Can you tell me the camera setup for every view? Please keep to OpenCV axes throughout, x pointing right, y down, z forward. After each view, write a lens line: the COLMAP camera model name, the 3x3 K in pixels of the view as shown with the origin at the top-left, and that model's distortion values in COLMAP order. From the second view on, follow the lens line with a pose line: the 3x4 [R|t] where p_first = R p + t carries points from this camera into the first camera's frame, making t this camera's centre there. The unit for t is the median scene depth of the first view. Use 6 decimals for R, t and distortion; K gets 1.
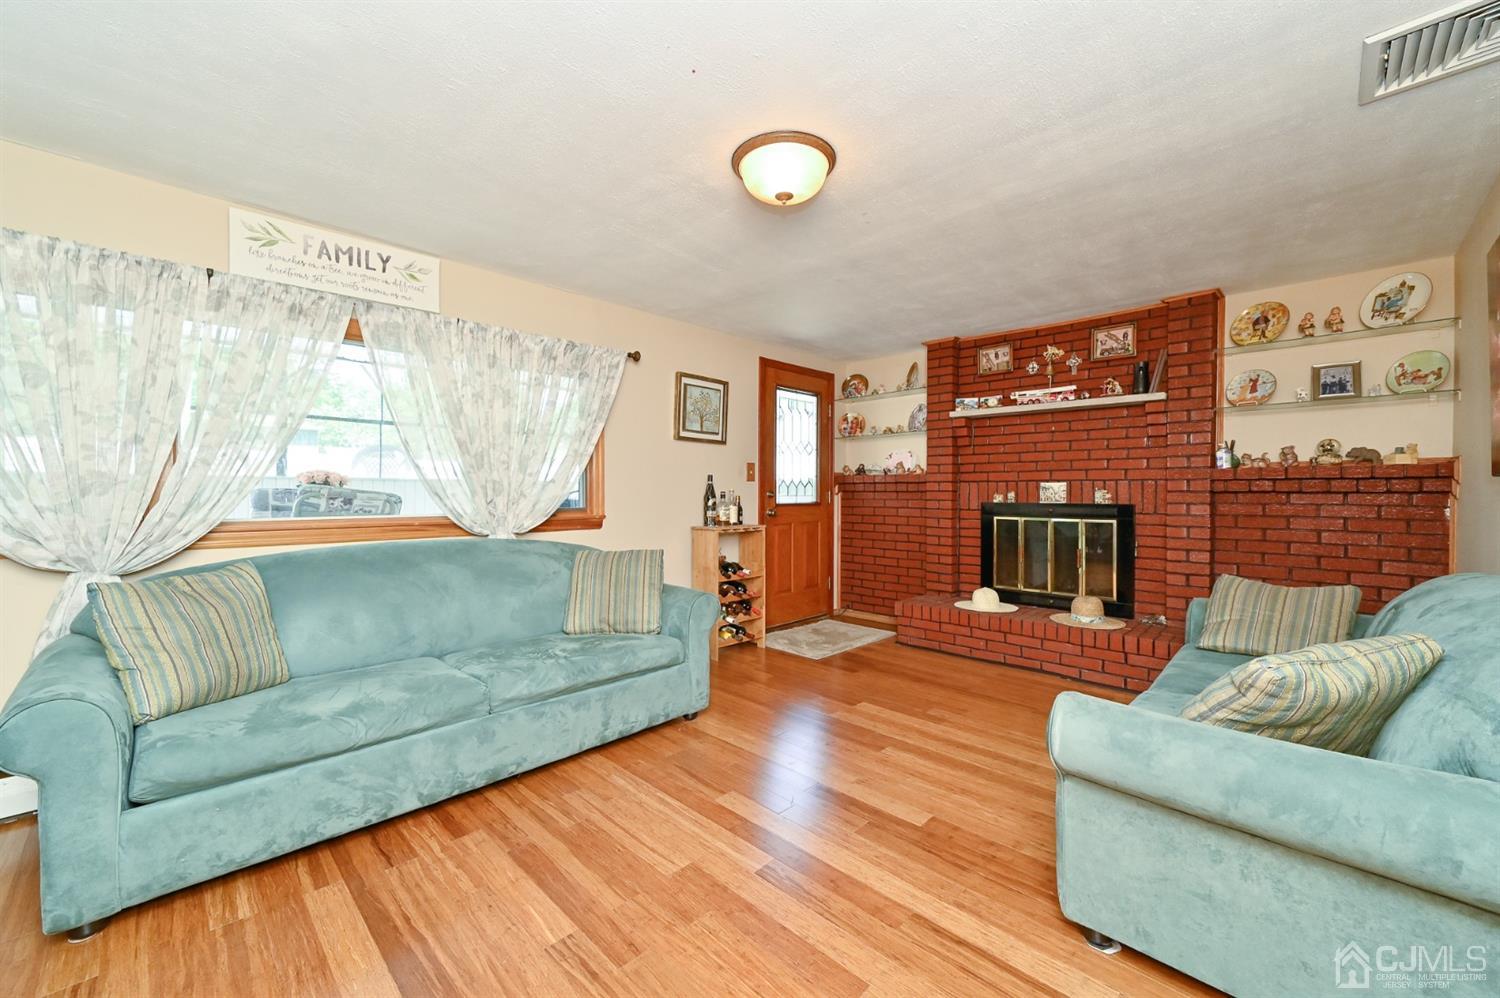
lens RADIAL K [[587.8, 0, 754.7], [0, 587.8, 493.9], [0, 0, 1]] dist [-0.001951, 0.000321]
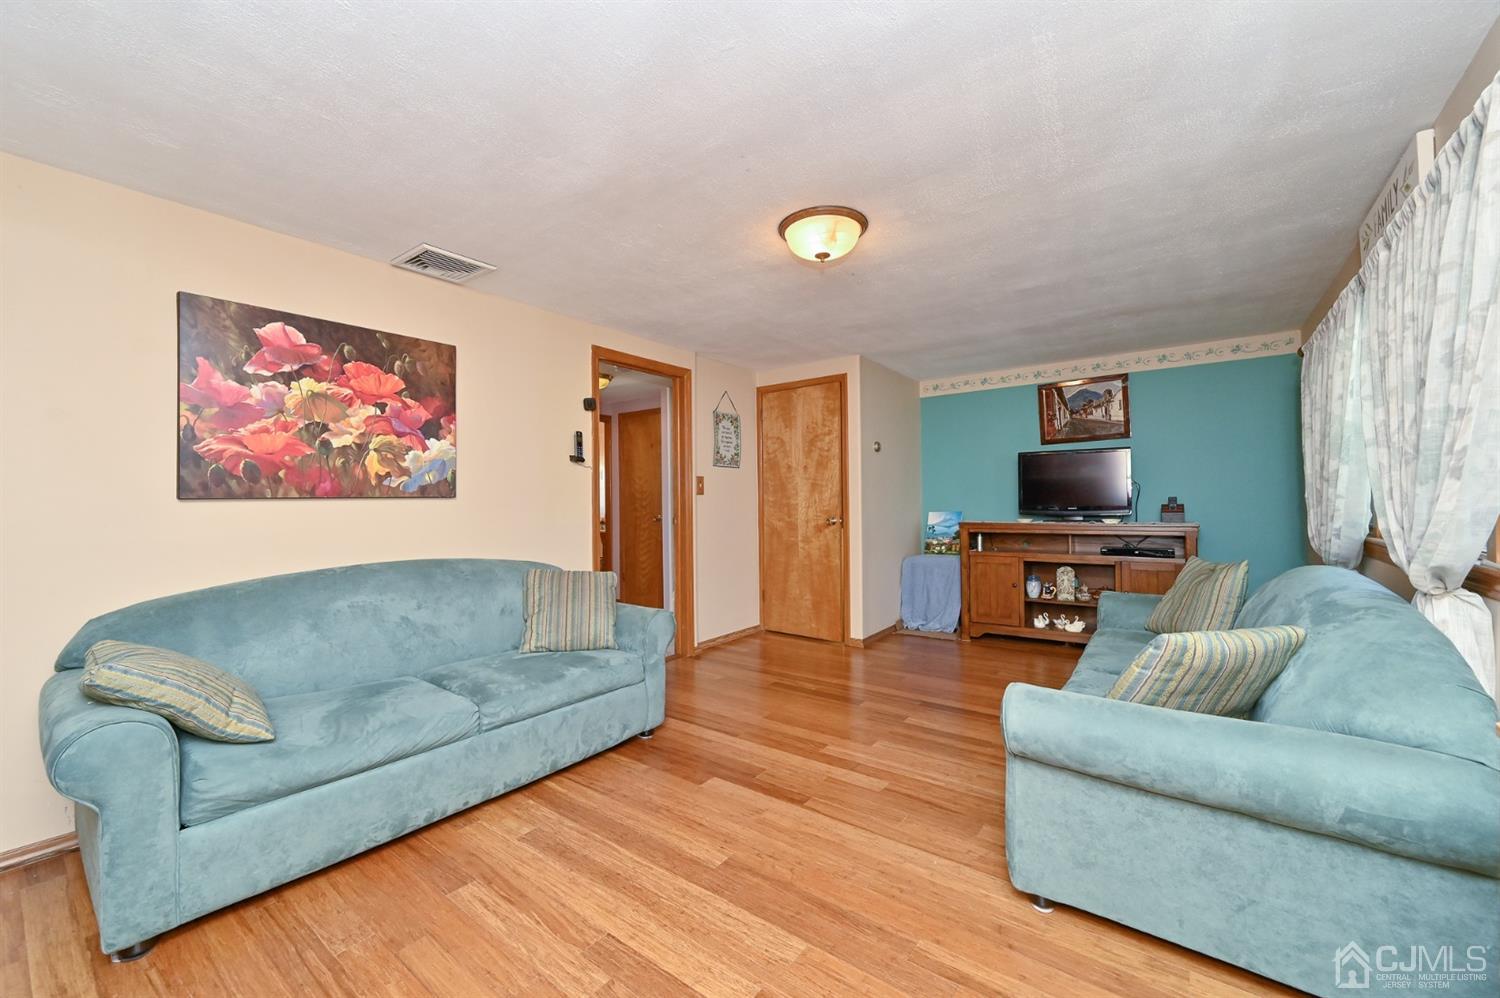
lens RADIAL K [[587.8, 0, 753.6], [0, 587.8, 496.6], [0, 0, 1]] dist [-0.001951, 0.000321]
pose [[-0.992127, 0.004327, -0.125161, 0.183618], [0.004984, 0.999975, -0.004933, -0.012551], [0.125137, -0.005518, -0.992124, 1.174357]]
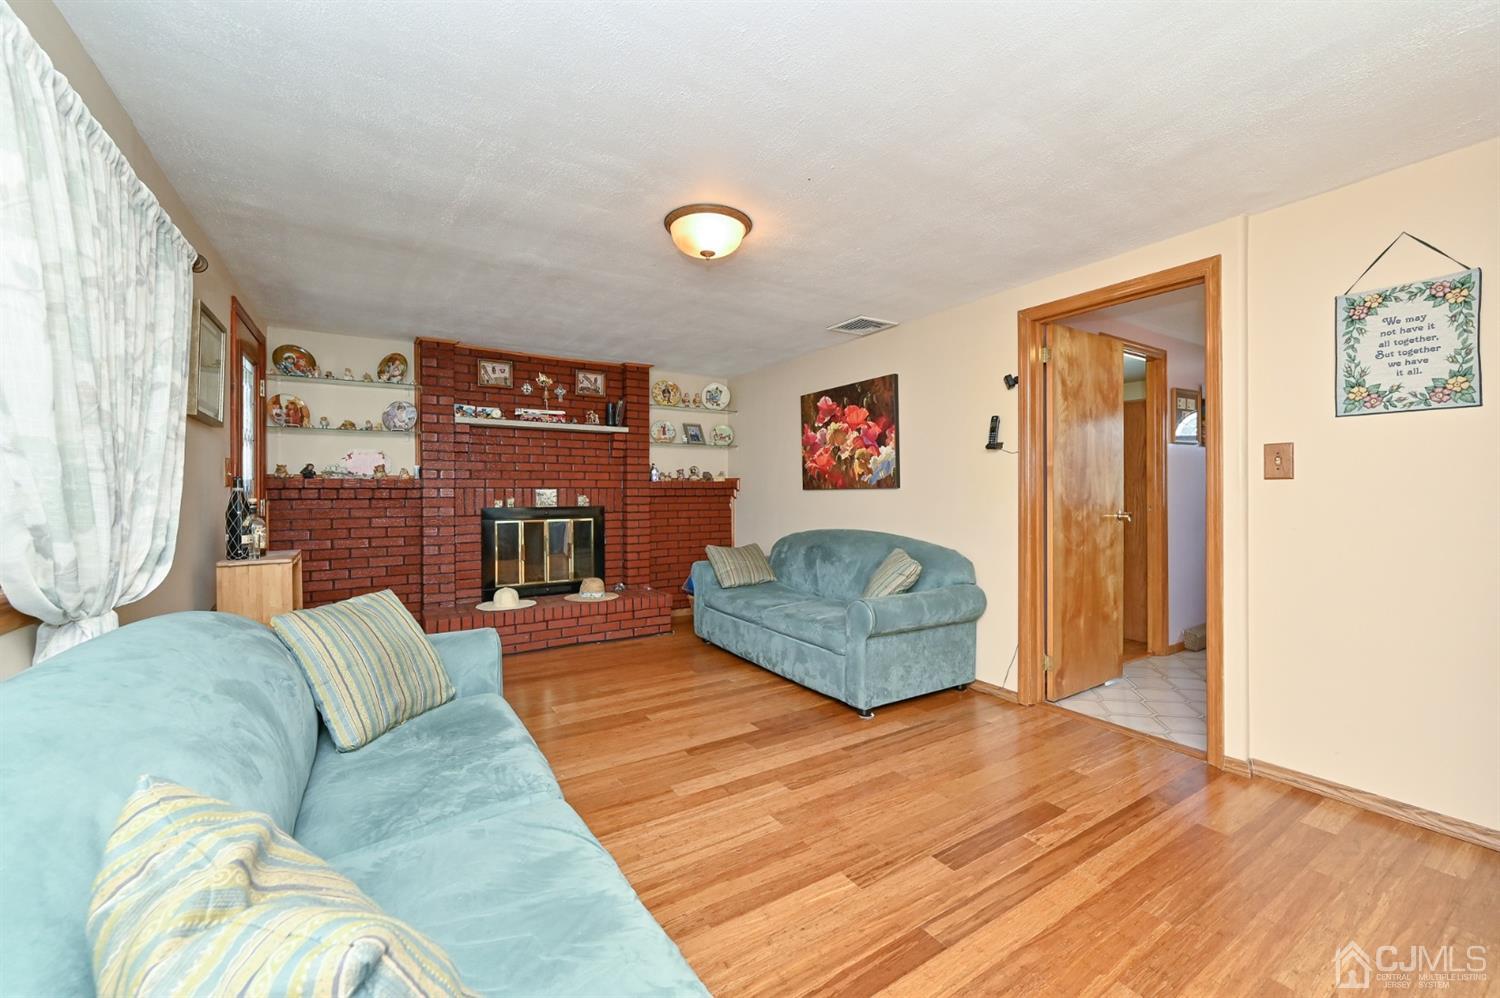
lens RADIAL K [[587.8, 0, 740.6], [0, 587.8, 494.2], [0, 0, 1]] dist [-0.001951, 0.000321]
pose [[0.240298, -0.009013, 0.970657, -0.598276], [0.008501, 0.999938, 0.007181, -0.016235], [-0.970662, 0.006526, 0.240359, 0.359379]]
